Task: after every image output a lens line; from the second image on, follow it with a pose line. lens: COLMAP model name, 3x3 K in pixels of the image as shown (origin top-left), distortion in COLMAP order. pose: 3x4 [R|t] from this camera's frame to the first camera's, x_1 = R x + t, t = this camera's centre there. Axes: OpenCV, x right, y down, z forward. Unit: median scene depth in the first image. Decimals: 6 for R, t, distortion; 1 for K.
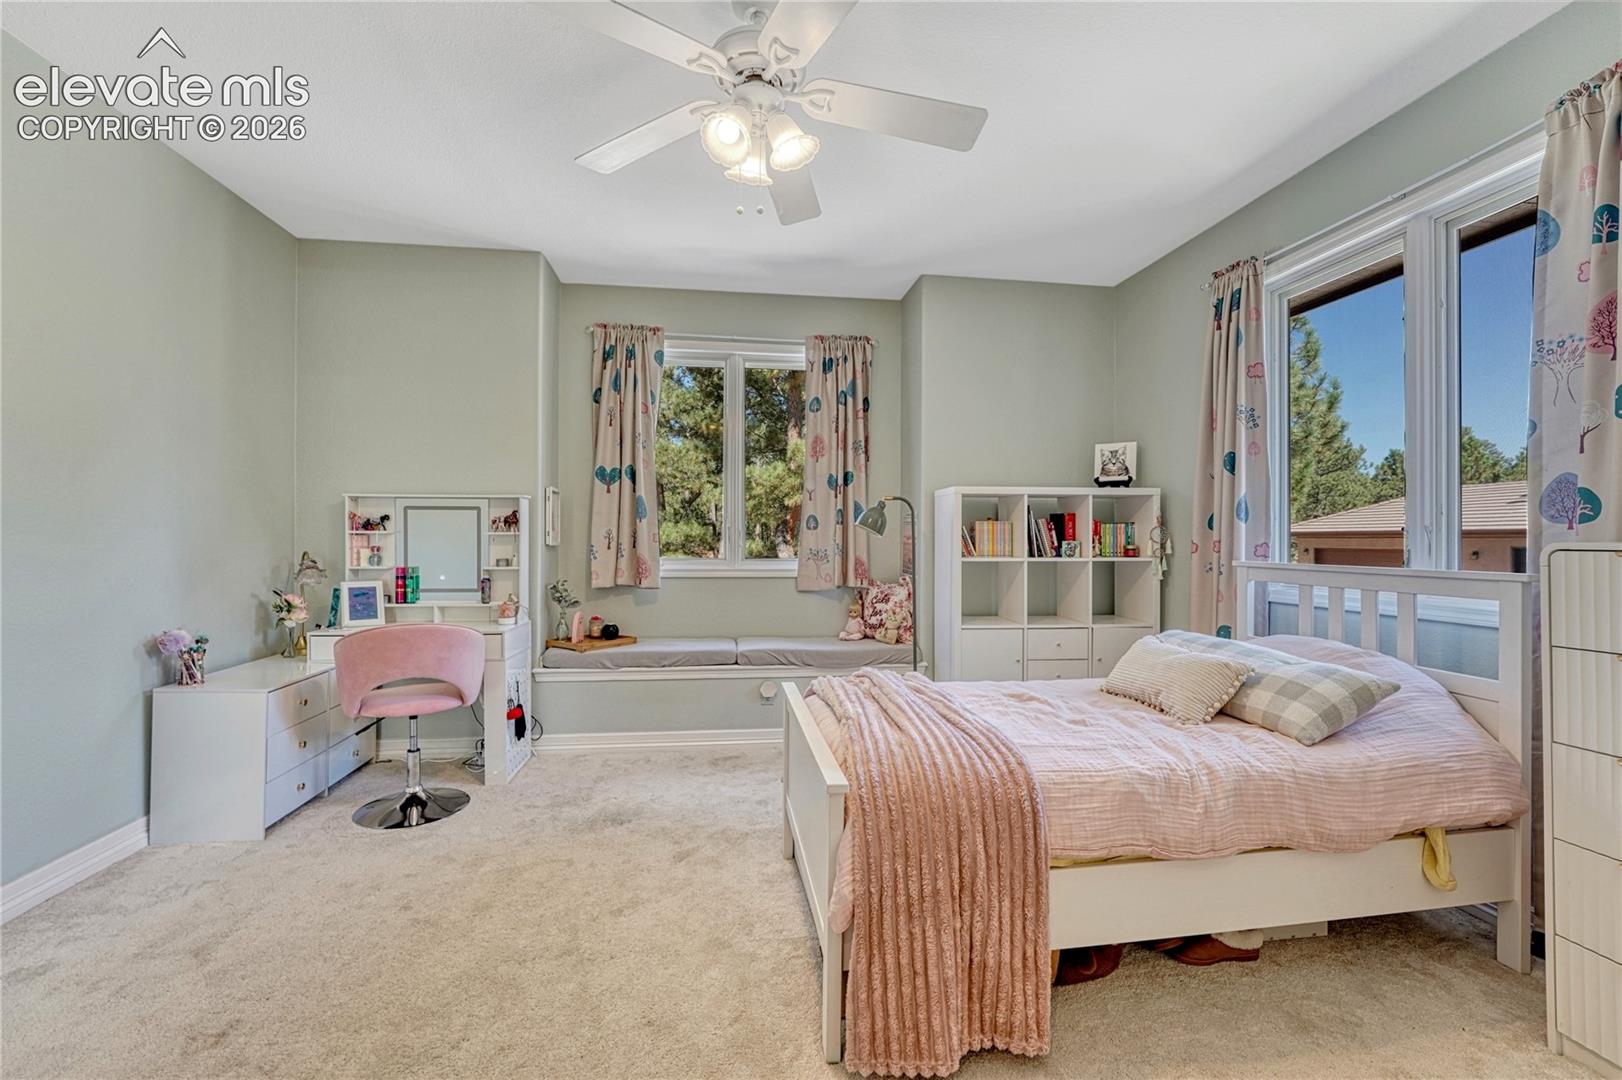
lens RADIAL K [[677.5, 0, 815.1], [0, 677.5, 539.3], [0, 0, 1]] dist [-0.014190, 0.000918]
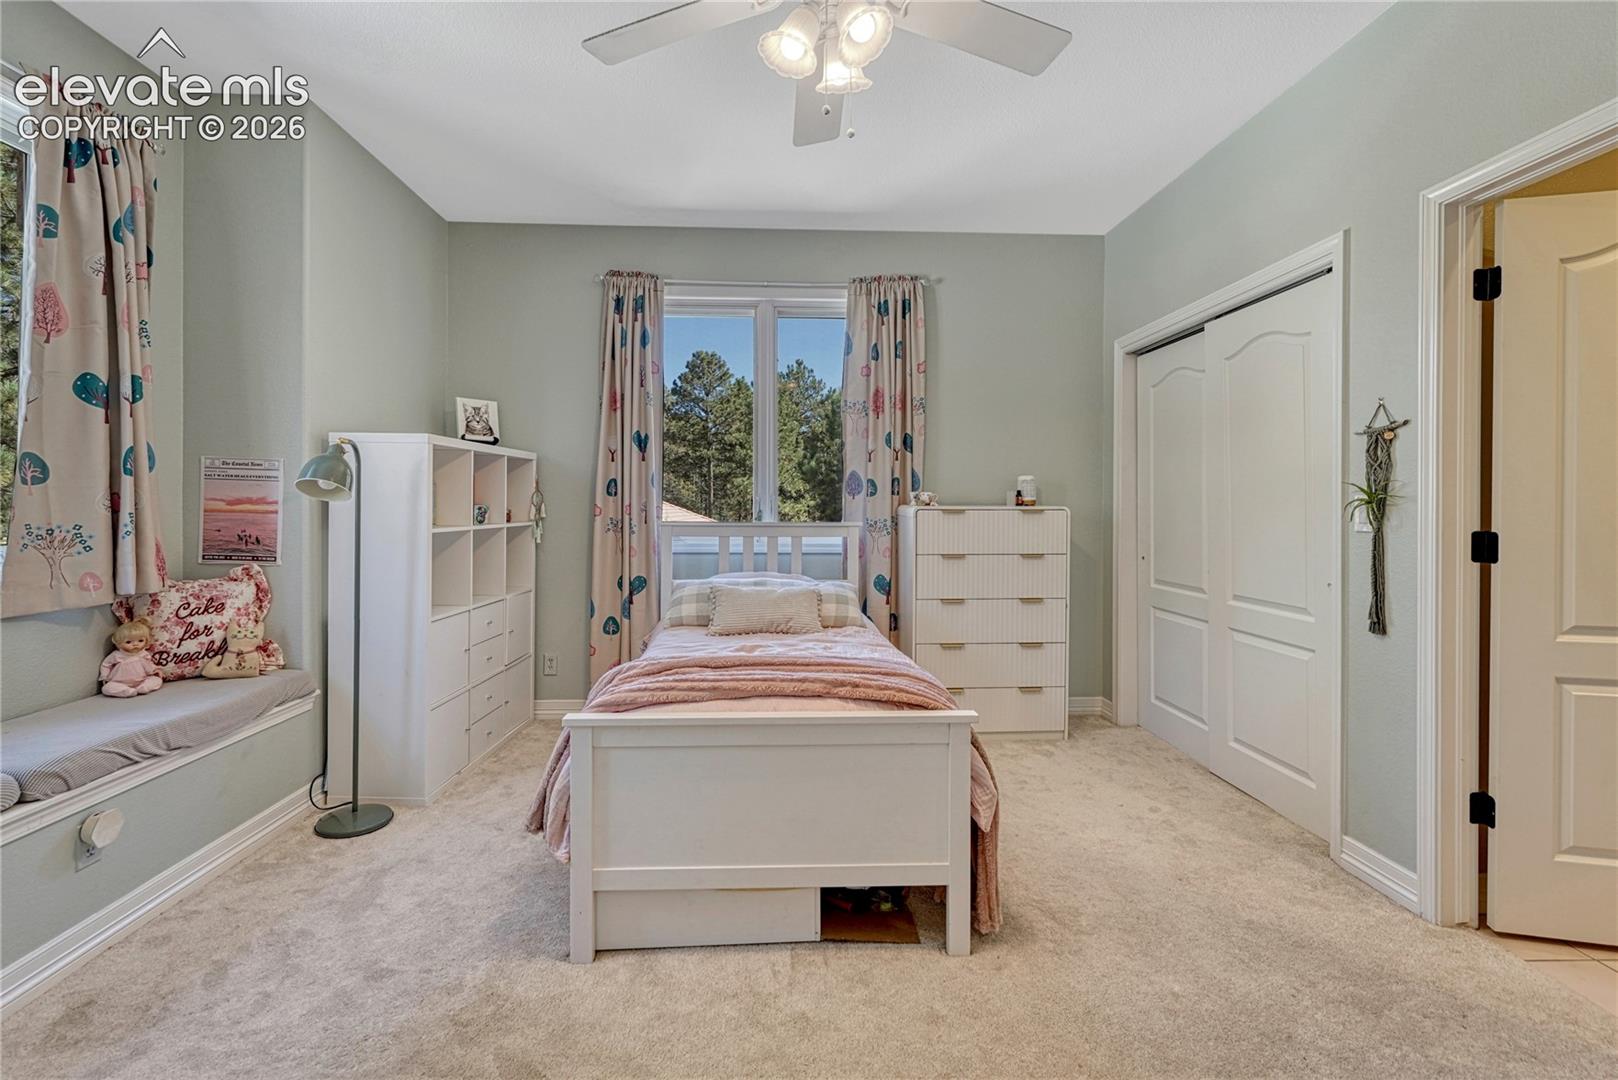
lens RADIAL K [[698.1, 0, 807.5], [0, 698.1, 498.0], [0, 0, 1]] dist [-0.003179, -0.000749]
pose [[0.109950, 0.006975, 0.993913, -0.461760], [0.000623, 0.999975, -0.007087, -0.000048], [-0.993937, 0.001398, 0.109943, 0.450426]]
